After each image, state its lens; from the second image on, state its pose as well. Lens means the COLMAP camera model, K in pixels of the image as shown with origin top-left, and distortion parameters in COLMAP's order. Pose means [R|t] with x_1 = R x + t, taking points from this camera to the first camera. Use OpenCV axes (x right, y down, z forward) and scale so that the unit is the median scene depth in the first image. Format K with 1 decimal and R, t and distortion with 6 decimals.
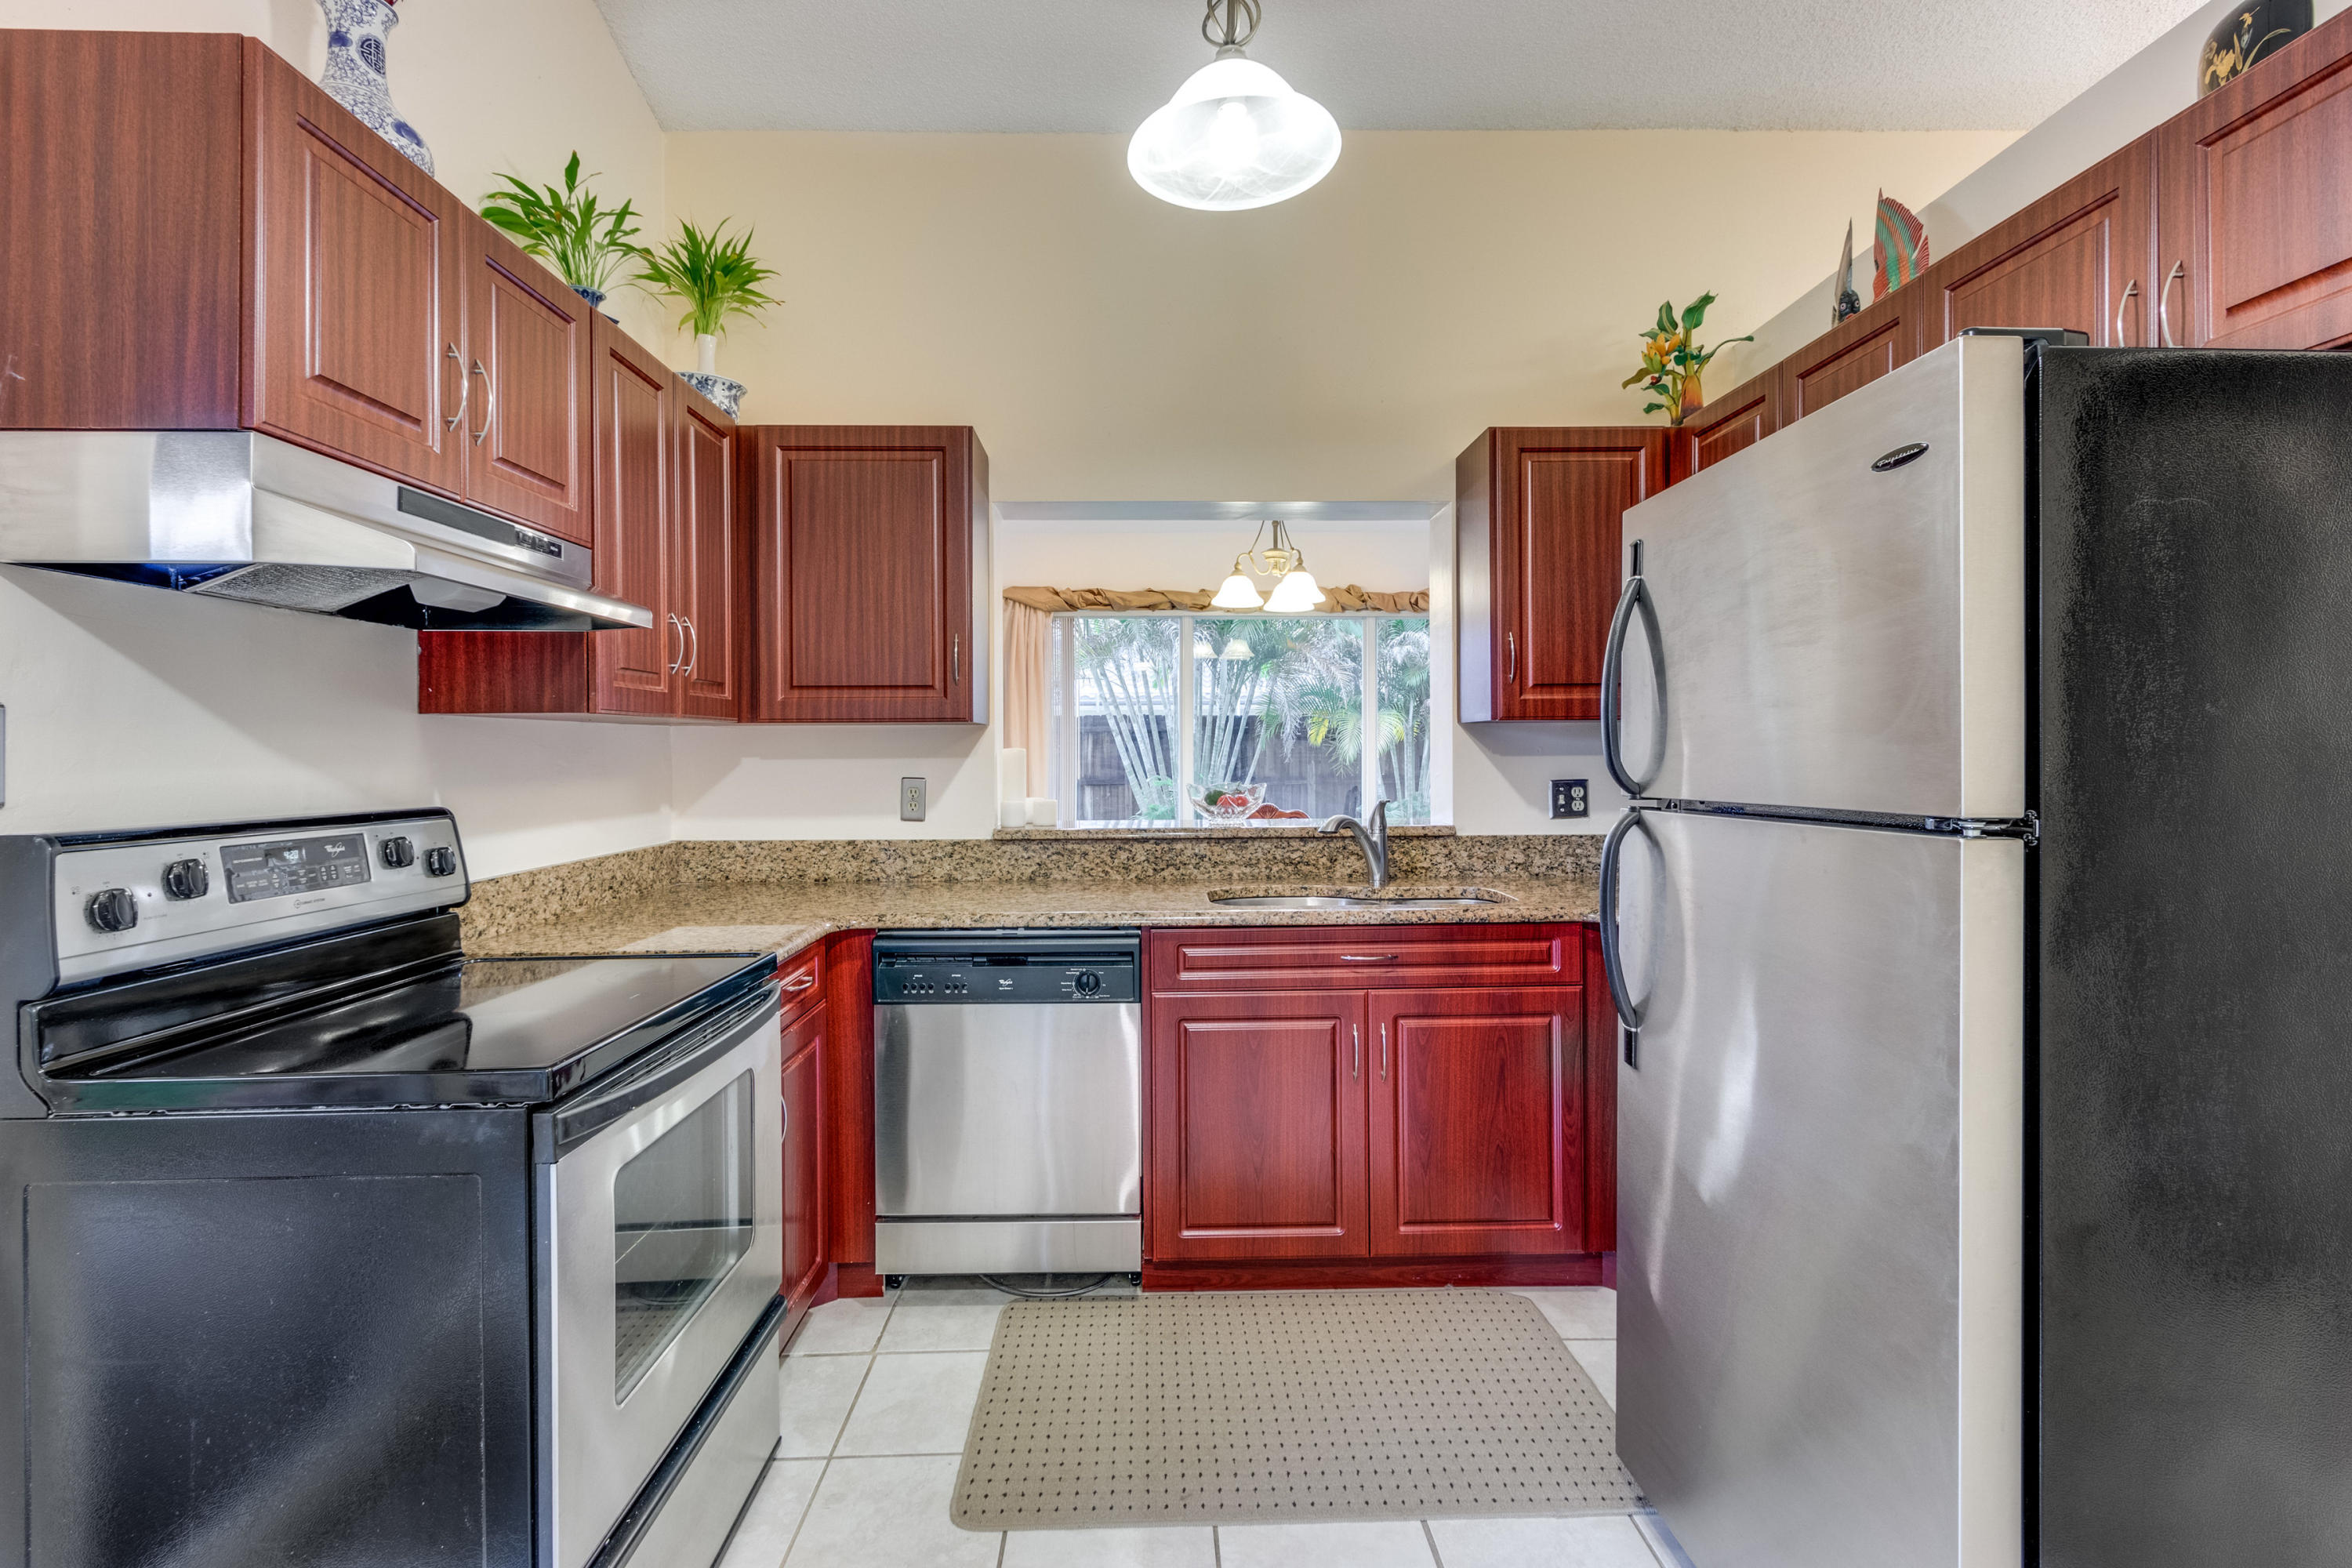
lens RADIAL K [[1083.0, 0, 1187.7], [0, 1083.0, 766.6], [0, 0, 1]] dist [0.004715, -0.001951]
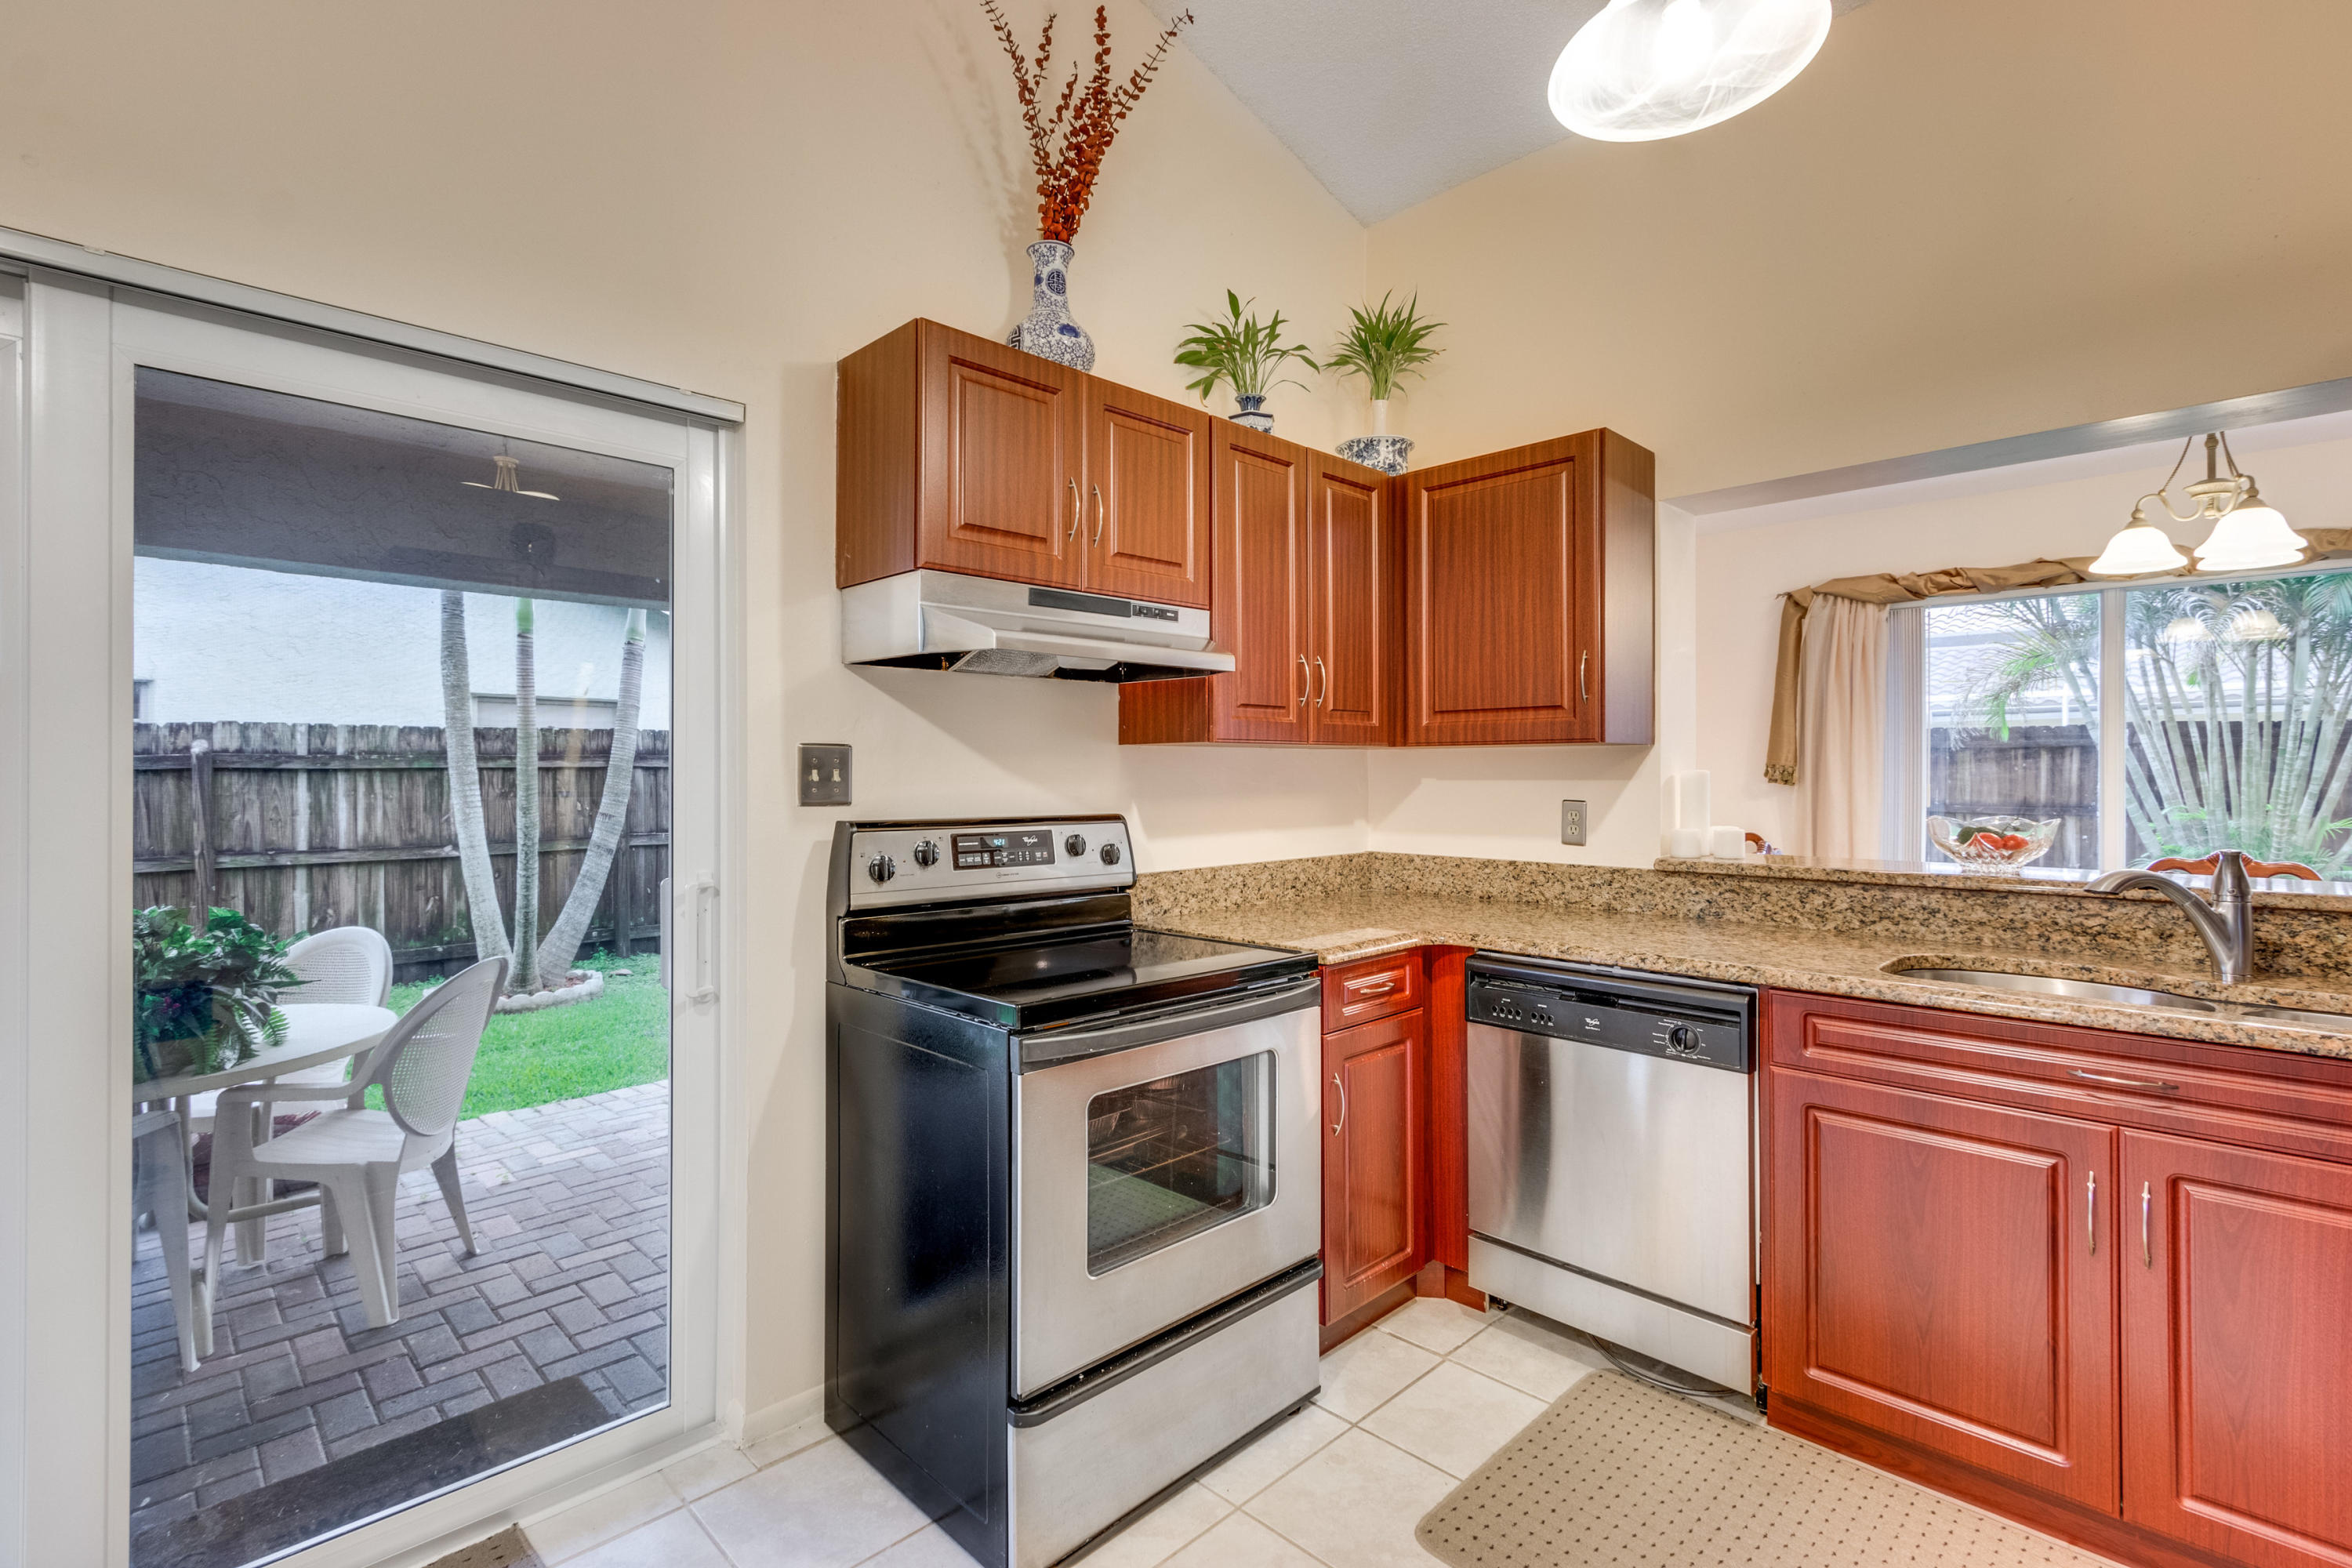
lens RADIAL K [[1083.0, 0, 1188.6], [0, 1083.0, 784.0], [0, 0, 1]] dist [0.004715, -0.001951]
pose [[0.681969, 0.011897, -0.731284, 0.267188], [-0.012630, 0.999910, 0.004489, -0.005411], [0.731272, 0.006175, 0.682058, 0.105556]]
